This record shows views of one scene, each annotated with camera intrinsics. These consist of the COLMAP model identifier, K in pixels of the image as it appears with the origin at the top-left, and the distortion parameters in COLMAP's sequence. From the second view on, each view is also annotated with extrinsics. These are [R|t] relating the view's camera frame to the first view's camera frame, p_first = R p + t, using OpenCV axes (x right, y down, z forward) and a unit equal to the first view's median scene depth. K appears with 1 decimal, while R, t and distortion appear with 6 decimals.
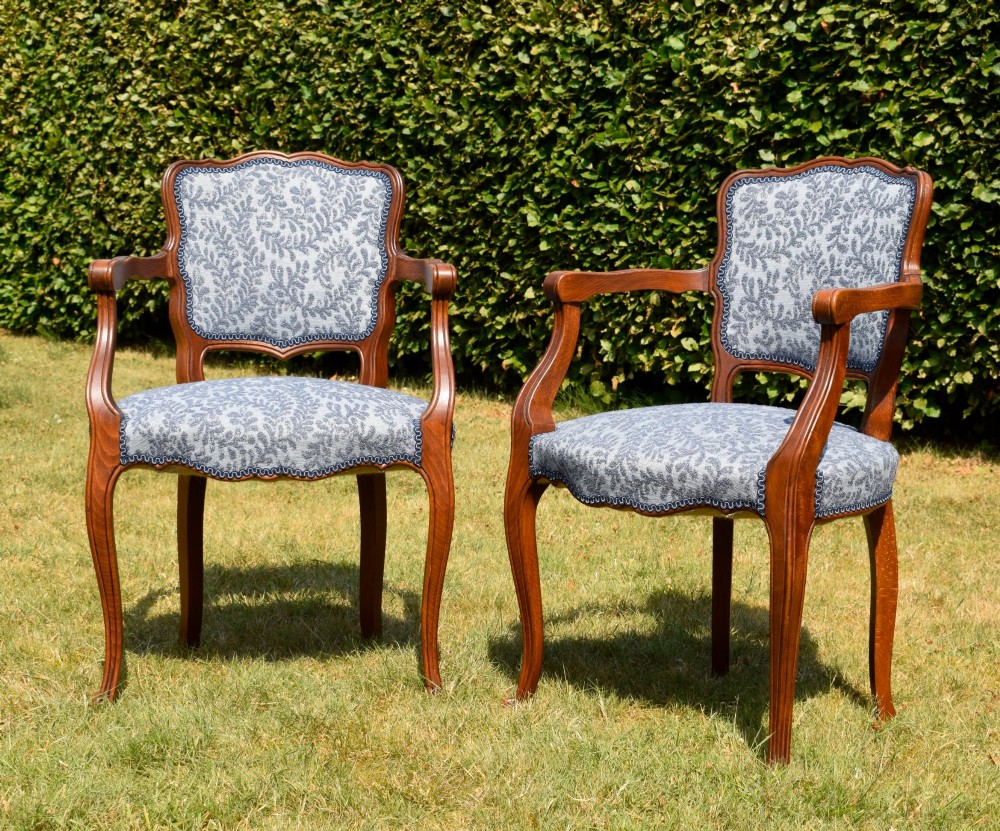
lens RADIAL K [[2084.5, 0, 467.8], [0, 2084.5, 400.0], [0, 0, 1]] dist [-0.023282, 0.000000]
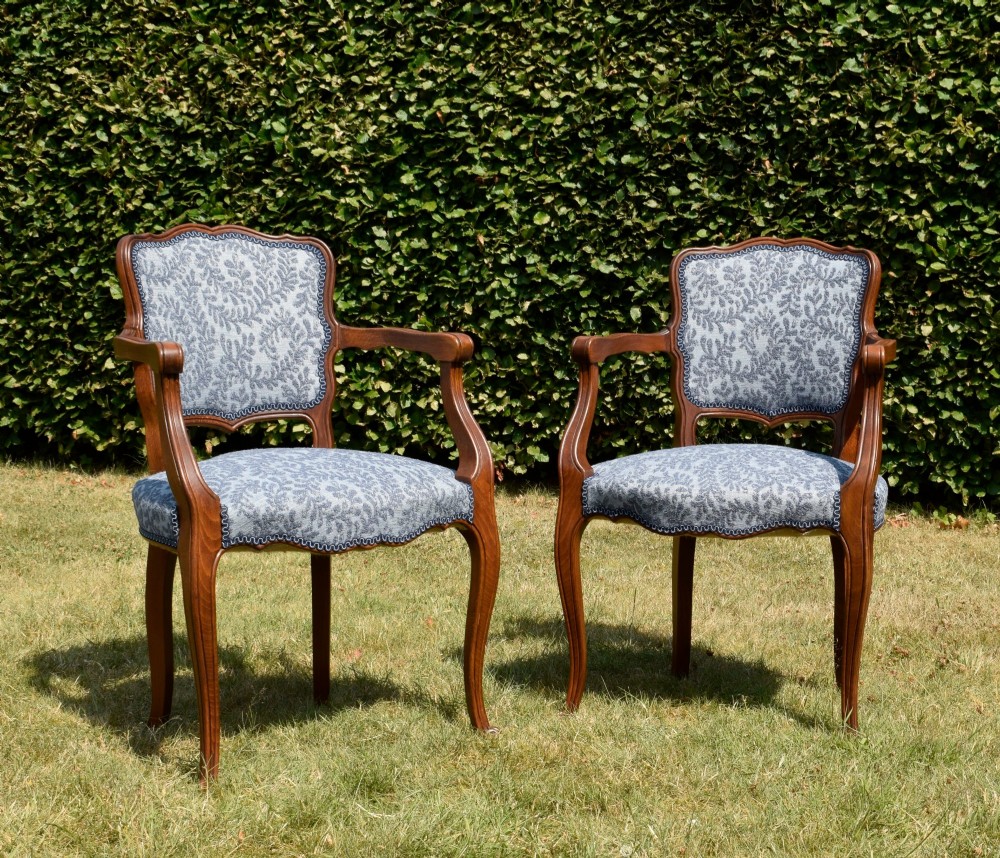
lens RADIAL K [[2021.9, 0, 577.1], [0, 2021.9, 468.0], [0, 0, 1]] dist [-0.032310, 0.000000]
pose [[0.890428, -0.048765, 0.452503, -0.419542], [0.047810, 0.998764, 0.013554, -0.004049], [-0.452605, 0.009566, 0.891660, 0.007082]]
